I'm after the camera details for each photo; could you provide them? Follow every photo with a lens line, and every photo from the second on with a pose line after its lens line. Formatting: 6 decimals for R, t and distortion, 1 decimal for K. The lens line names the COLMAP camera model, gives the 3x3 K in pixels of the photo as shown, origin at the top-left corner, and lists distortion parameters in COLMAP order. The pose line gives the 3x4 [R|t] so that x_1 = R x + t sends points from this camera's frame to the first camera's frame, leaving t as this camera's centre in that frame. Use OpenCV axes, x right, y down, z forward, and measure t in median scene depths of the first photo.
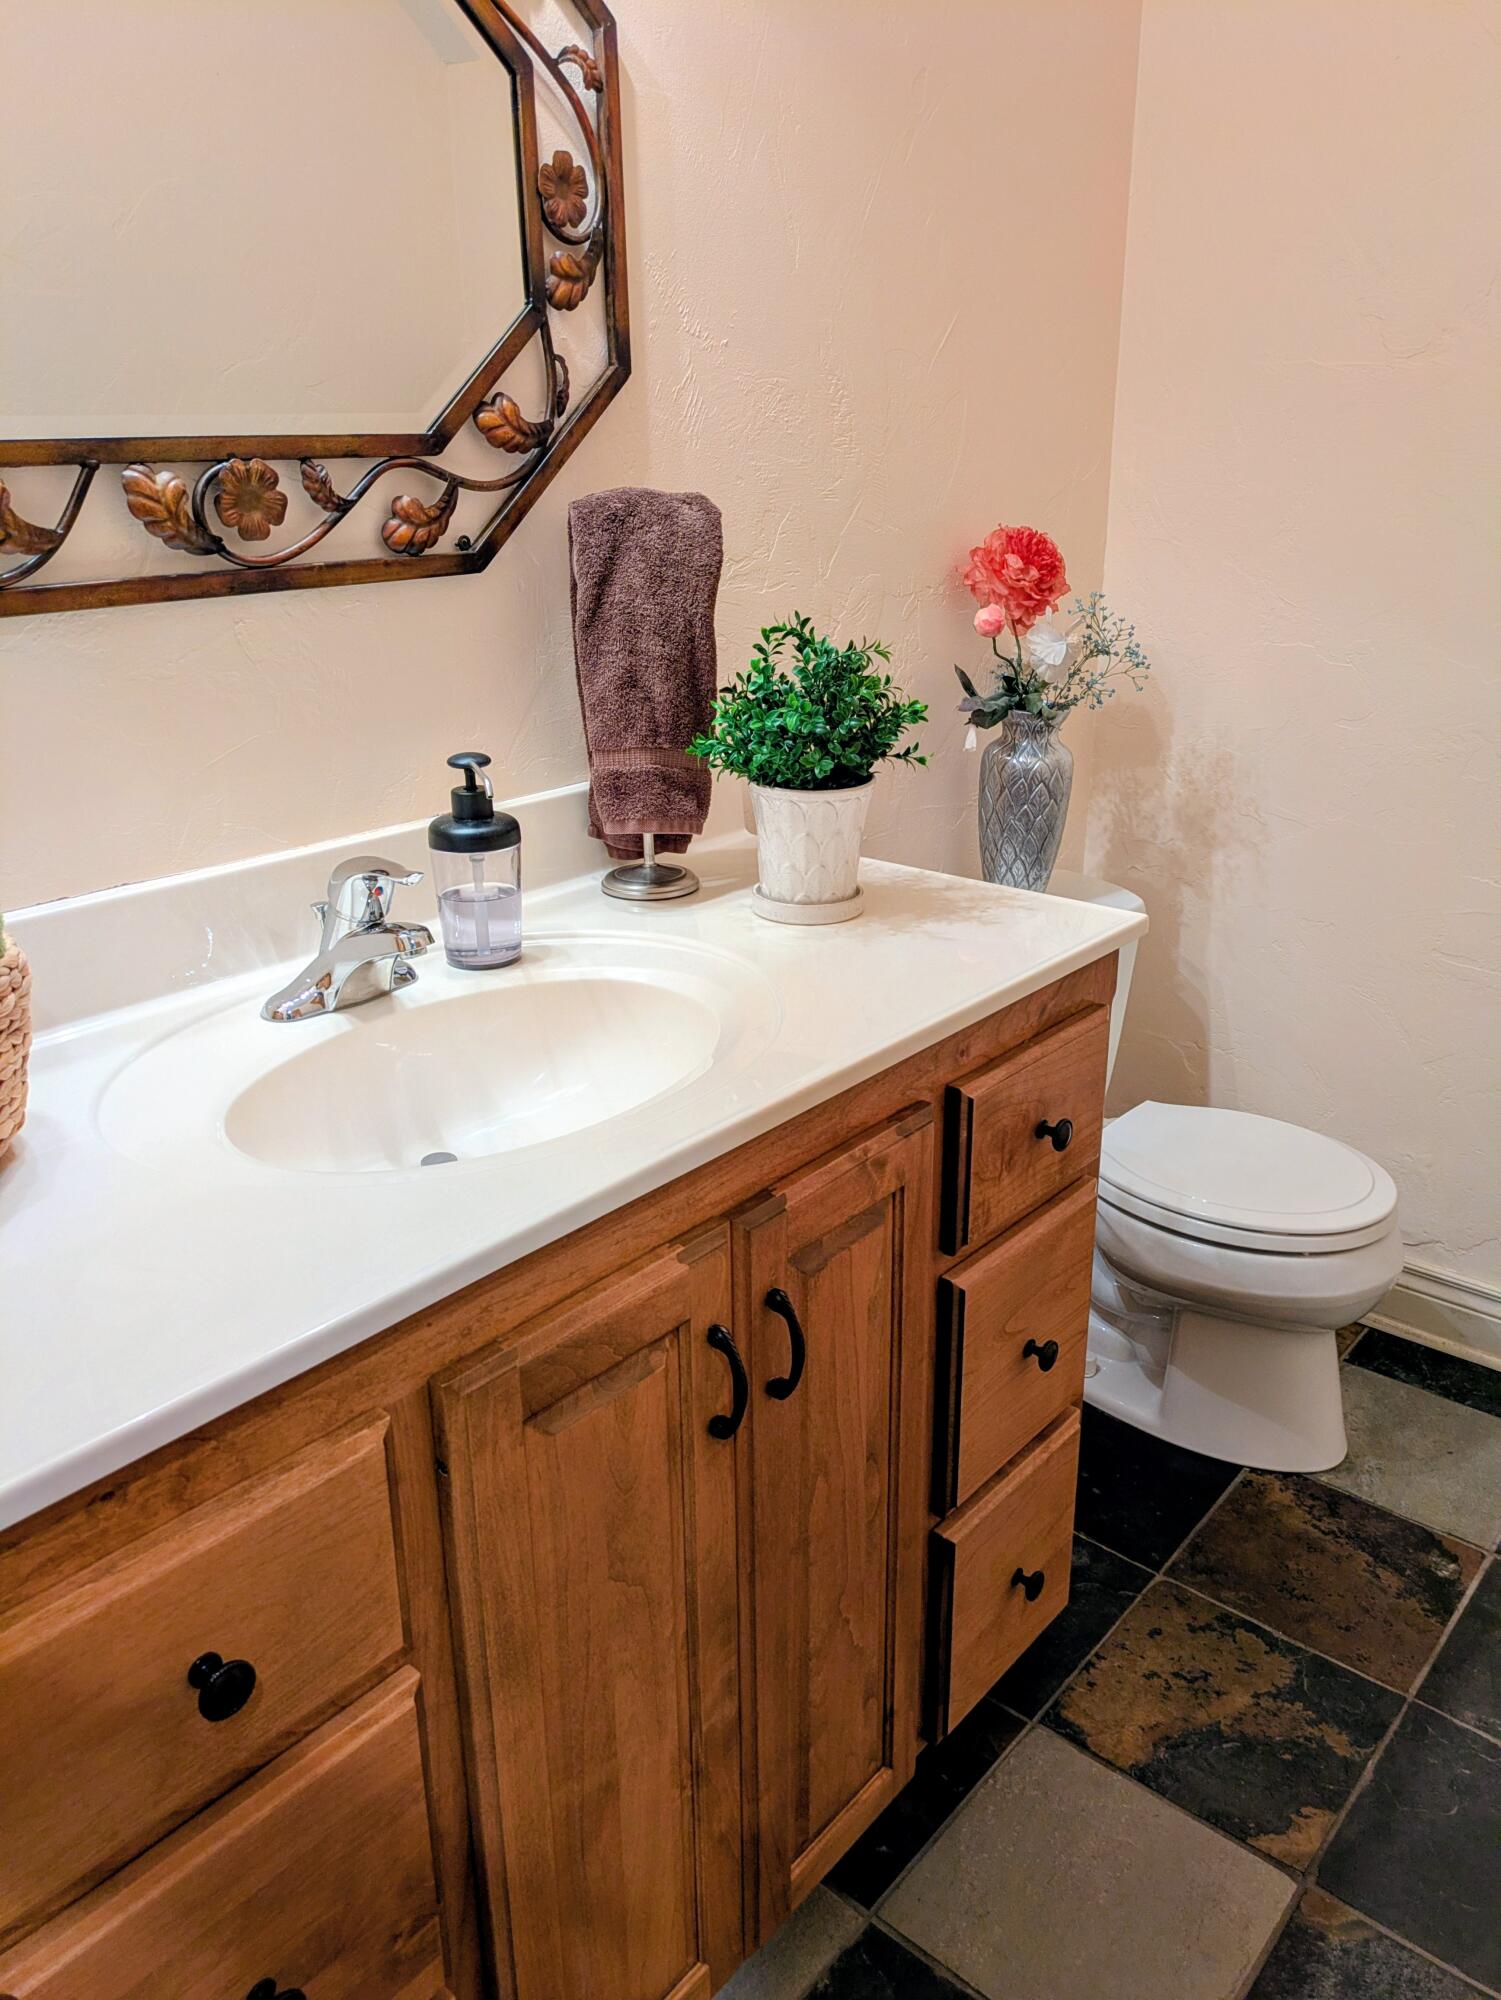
lens RADIAL K [[1528.6, 0, 747.8], [0, 1528.6, 1003.3], [0, 0, 1]] dist [0.060611, -0.060795]
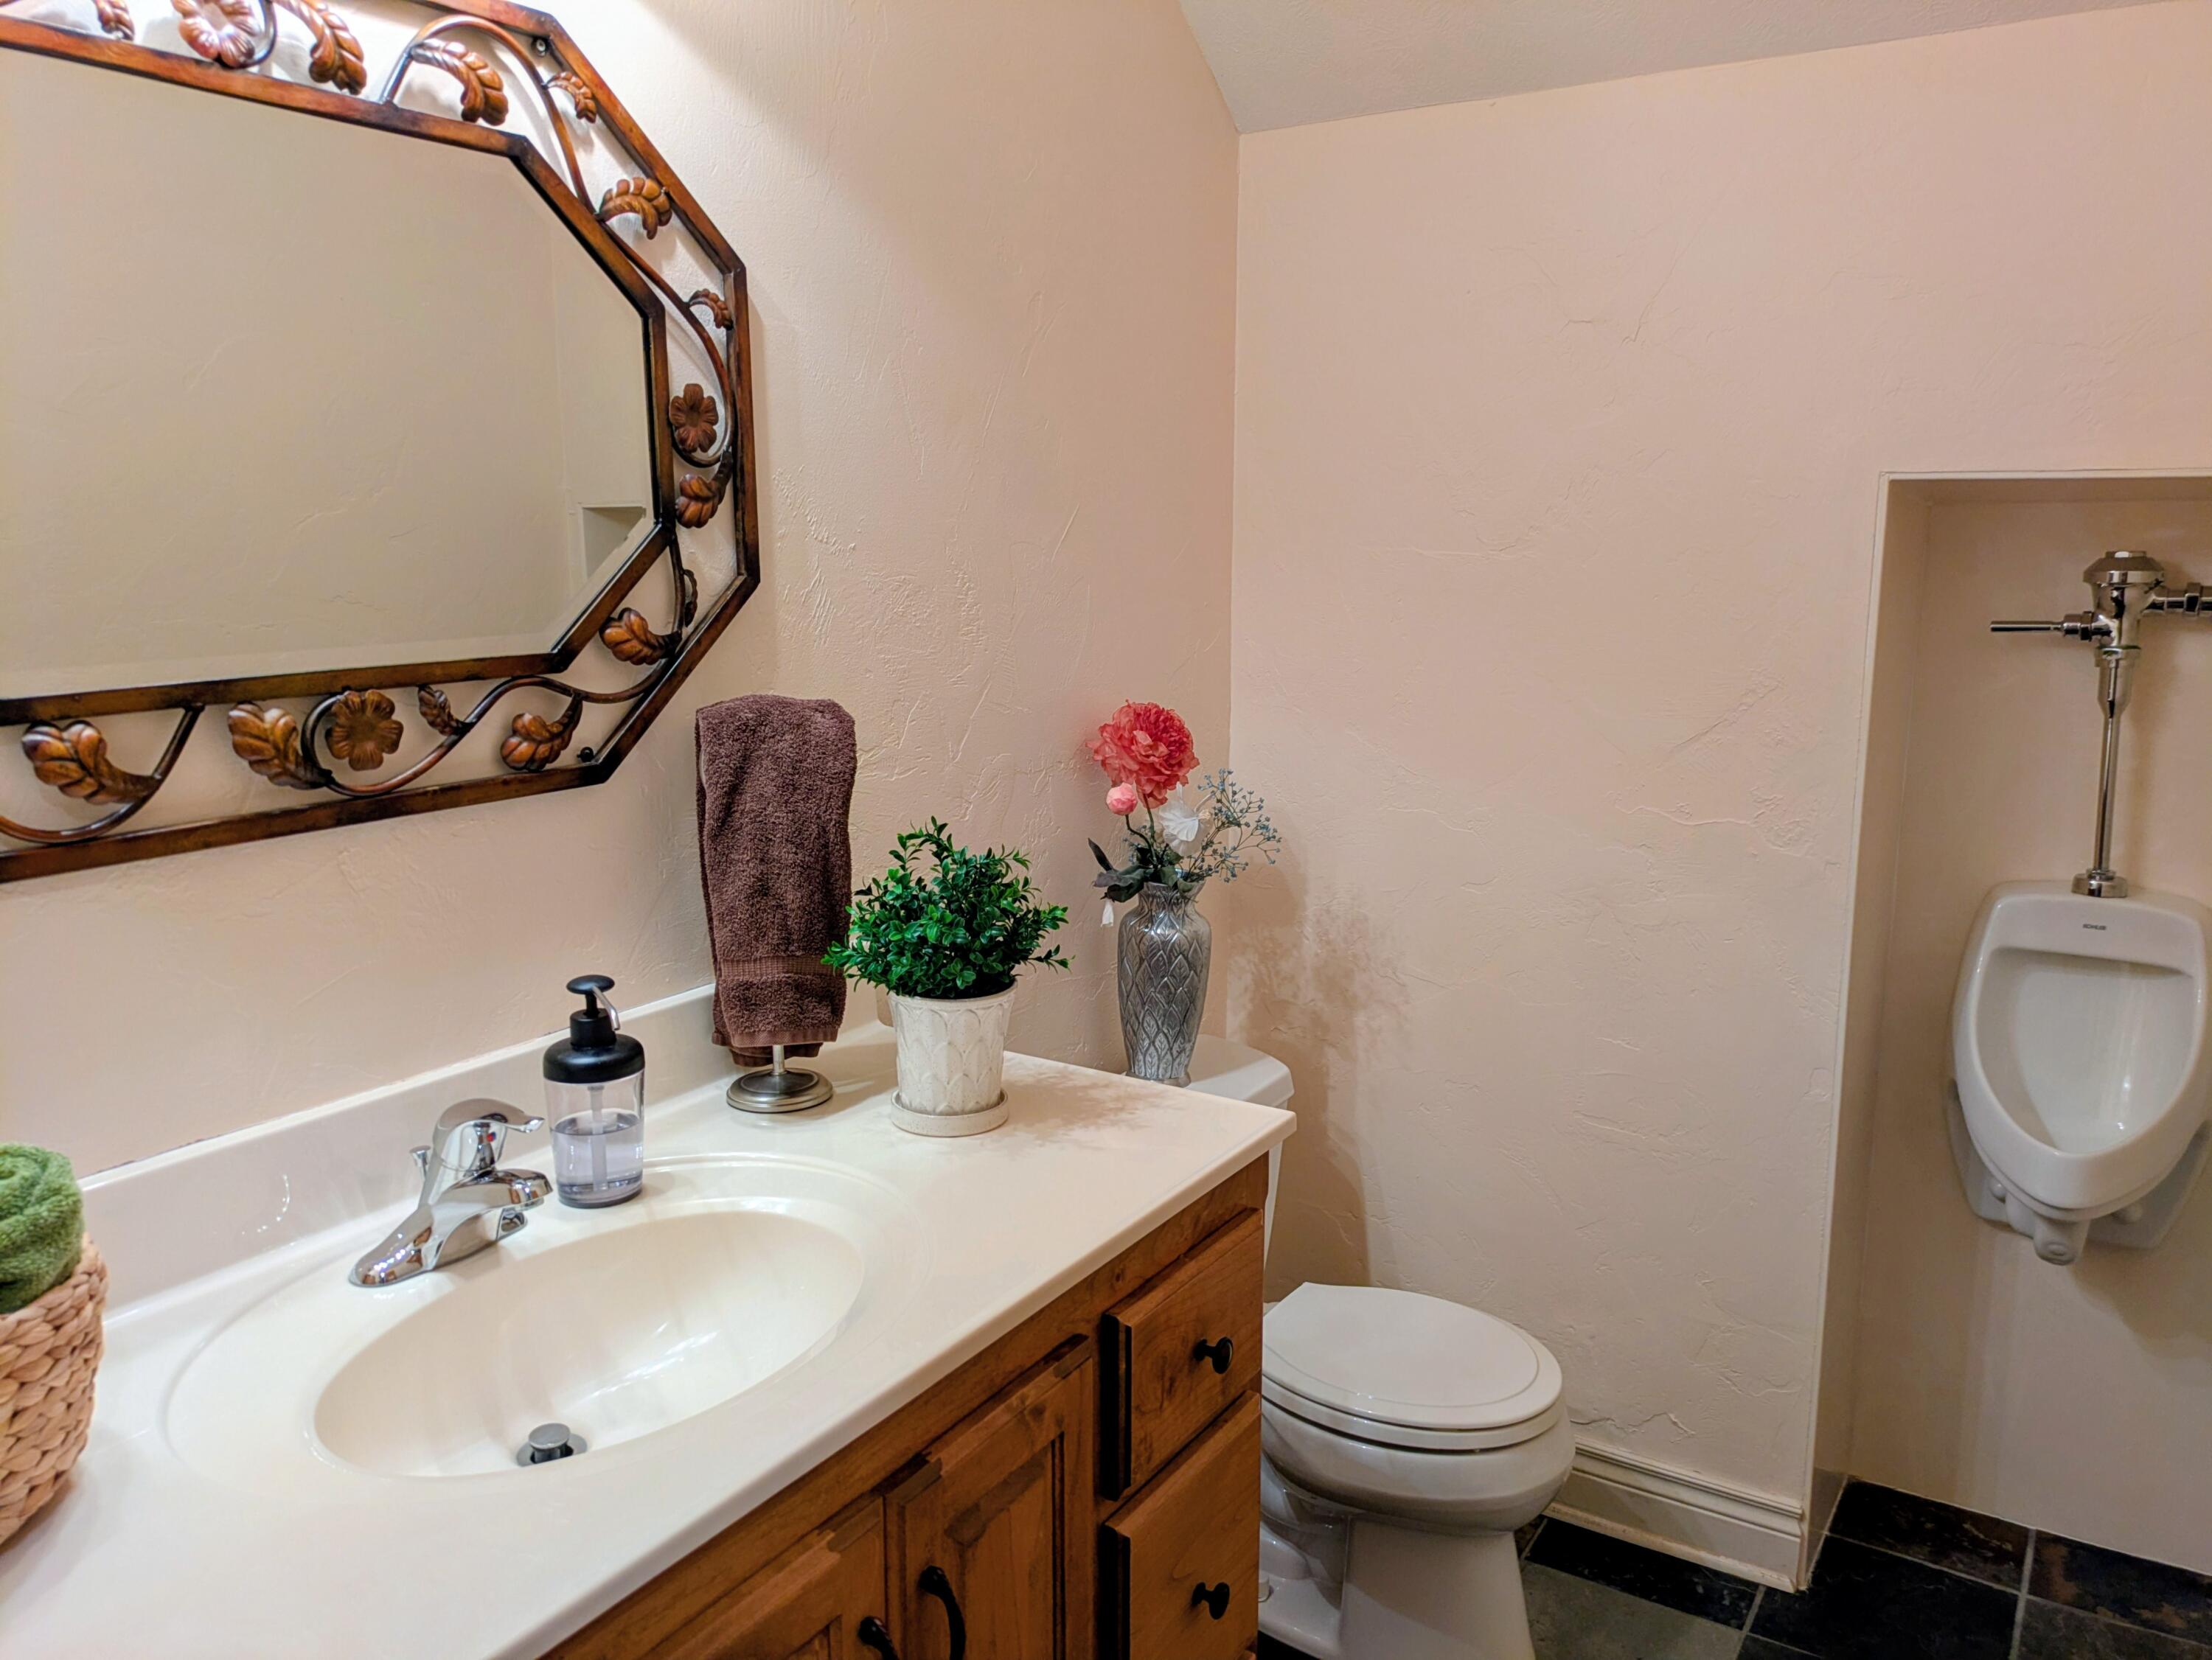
lens RADIAL K [[1690.4, 0, 1104.6], [0, 1690.4, 823.4], [0, 0, 1]] dist [0.060611, -0.060795]
pose [[0.989084, -0.012498, 0.146823, -0.019278], [0.038351, 0.983891, -0.174605, -0.056876], [-0.142275, 0.178330, 0.973630, -0.080821]]
